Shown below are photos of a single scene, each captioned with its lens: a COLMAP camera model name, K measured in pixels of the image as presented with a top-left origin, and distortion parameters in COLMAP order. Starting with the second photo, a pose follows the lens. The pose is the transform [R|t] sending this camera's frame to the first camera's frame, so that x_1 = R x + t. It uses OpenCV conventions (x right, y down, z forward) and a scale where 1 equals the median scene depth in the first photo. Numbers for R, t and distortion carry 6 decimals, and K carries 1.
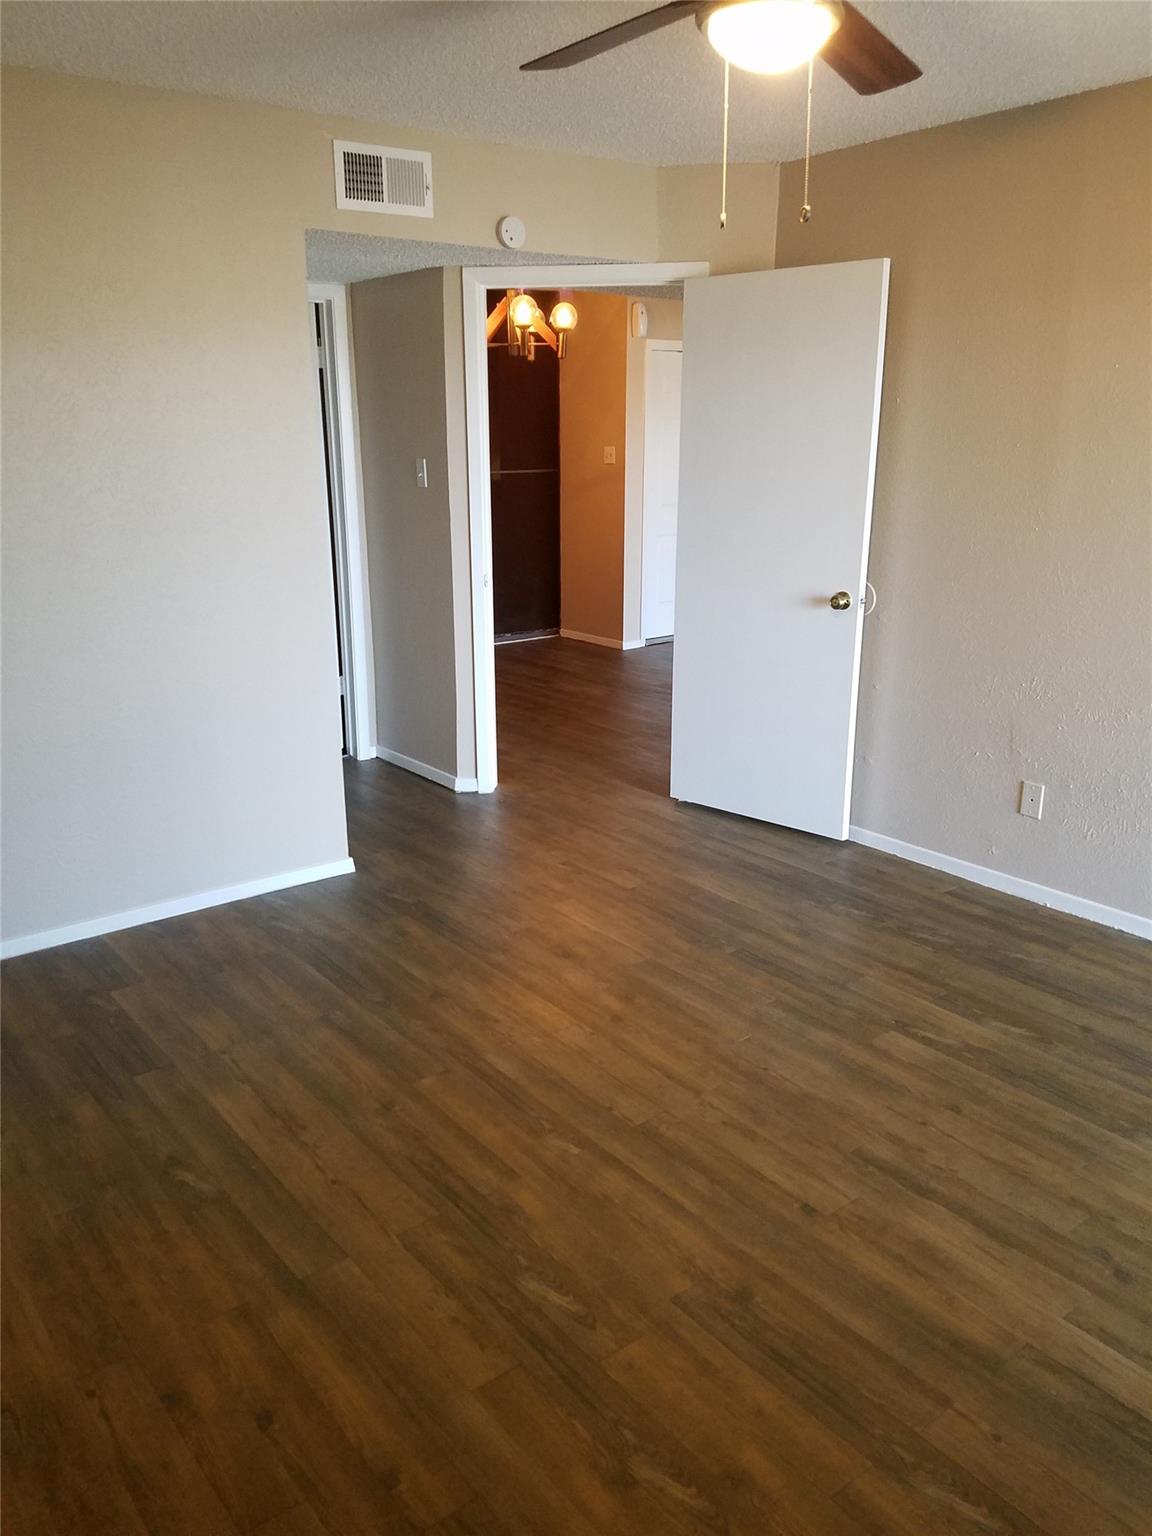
lens RADIAL K [[1199.2, 0, 576.0], [0, 1199.2, 768.0], [0, 0, 1]] dist [0.138927, -0.206795]
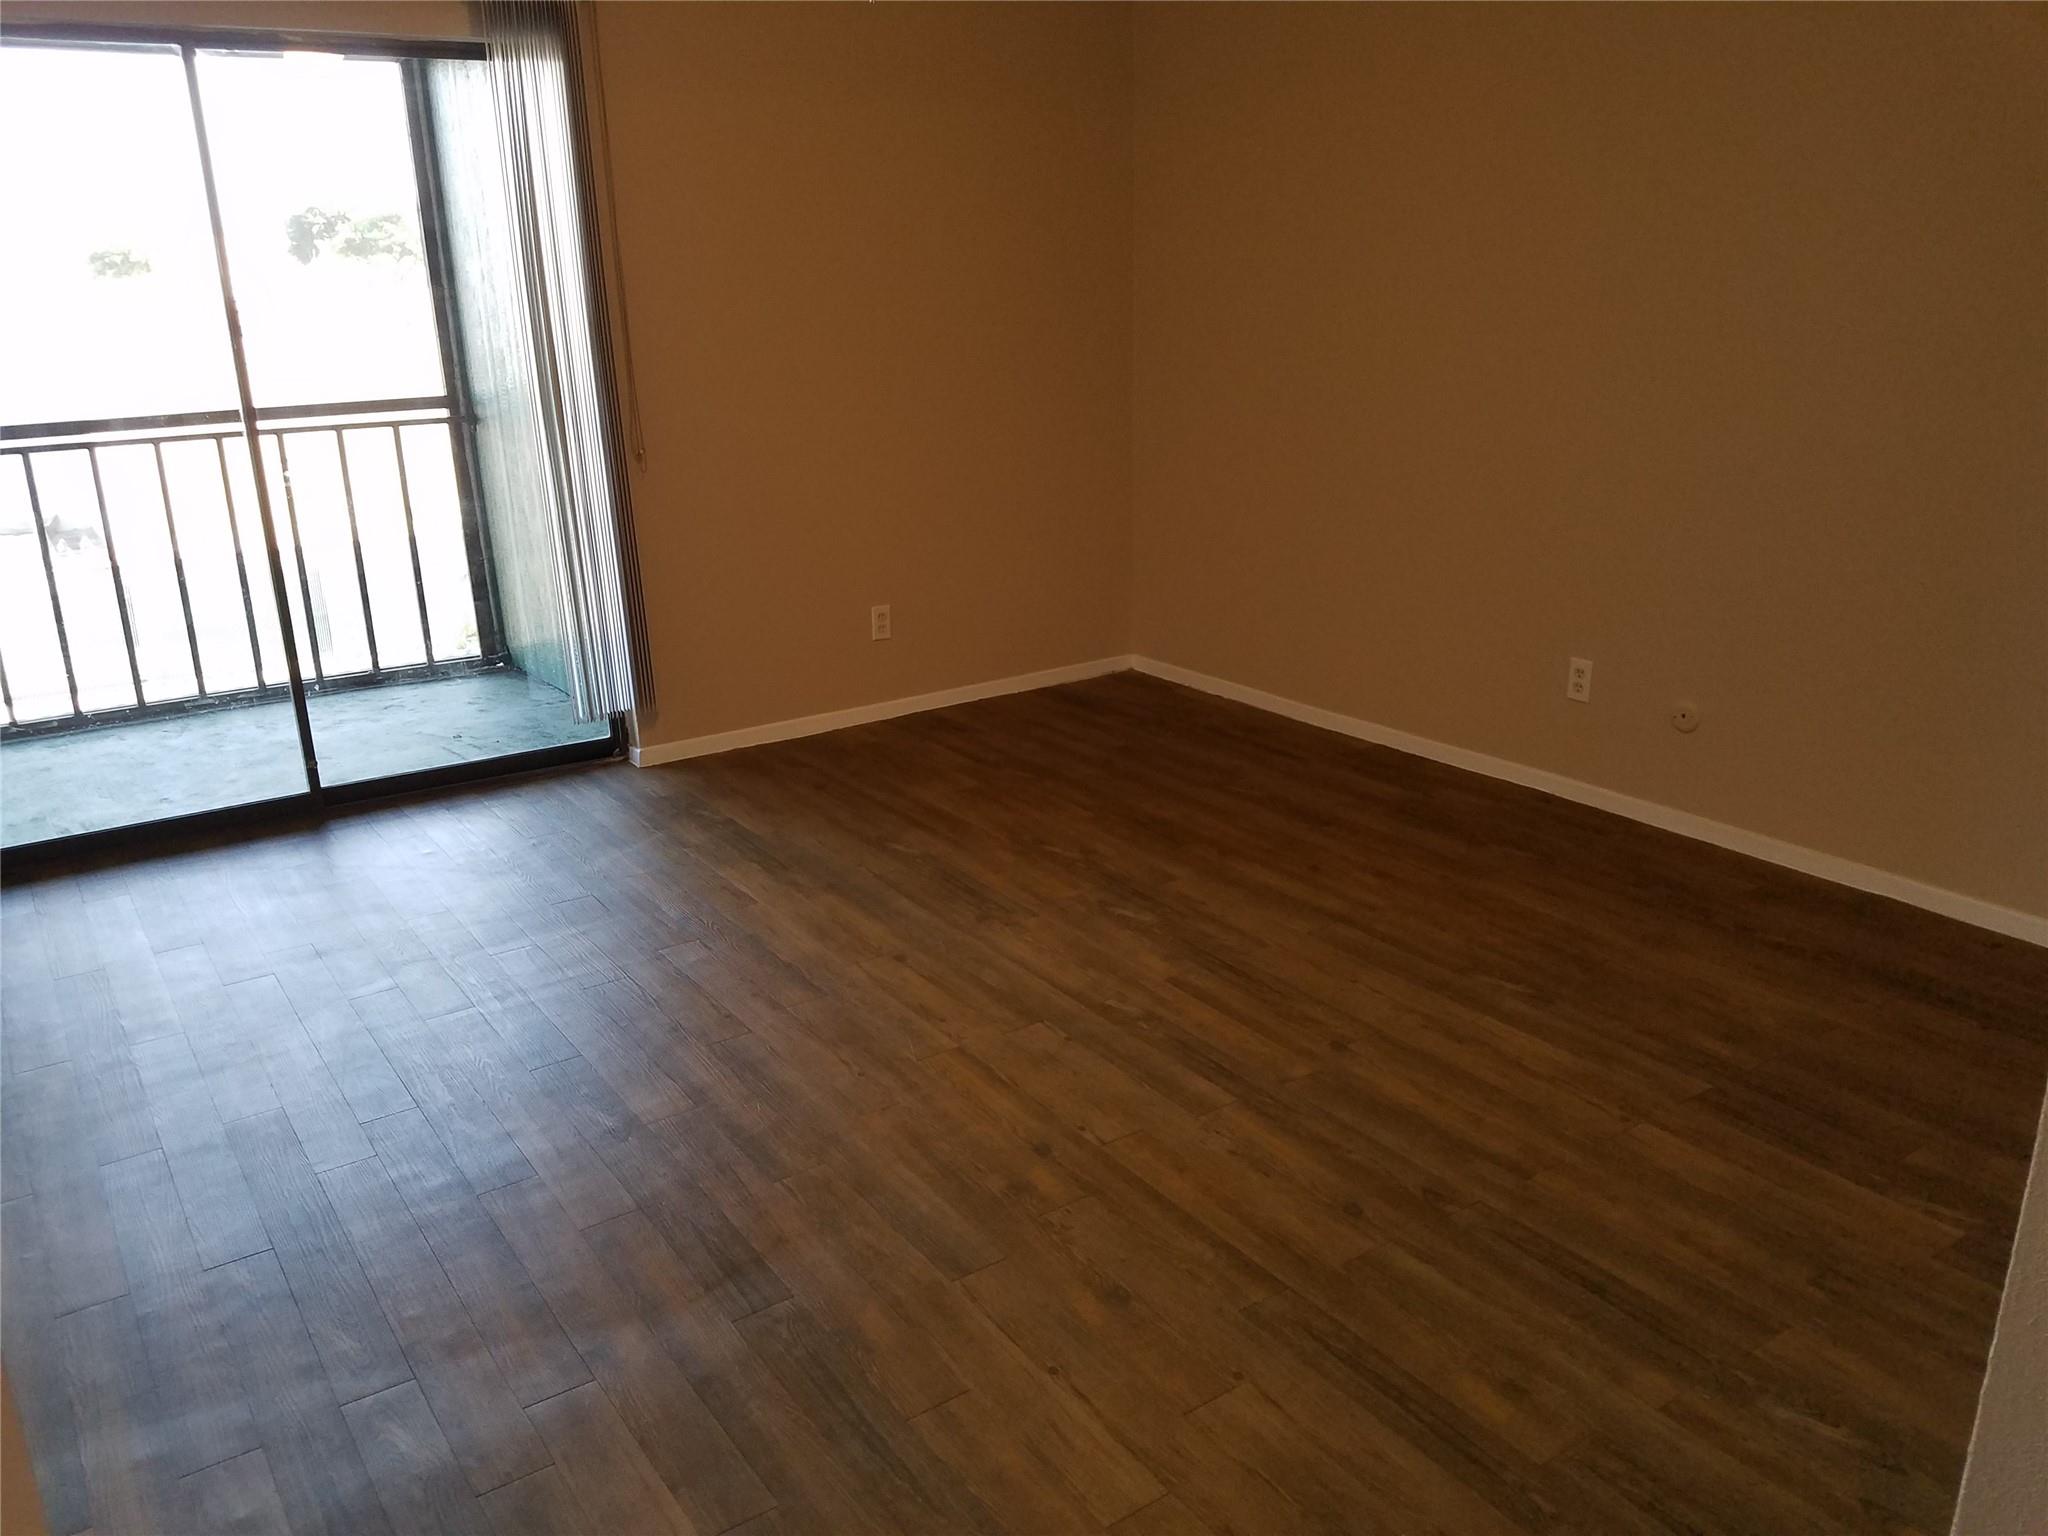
lens RADIAL K [[1598.9, 0, 1024.0], [0, 1598.9, 768.0], [0, 0, 1]] dist [0.138927, -0.206795]
pose [[-0.996793, 0.026455, 0.075520, -0.032585], [0.063814, 0.832223, 0.550757, -0.530865], [-0.048279, 0.553810, -0.831242, 1.948871]]
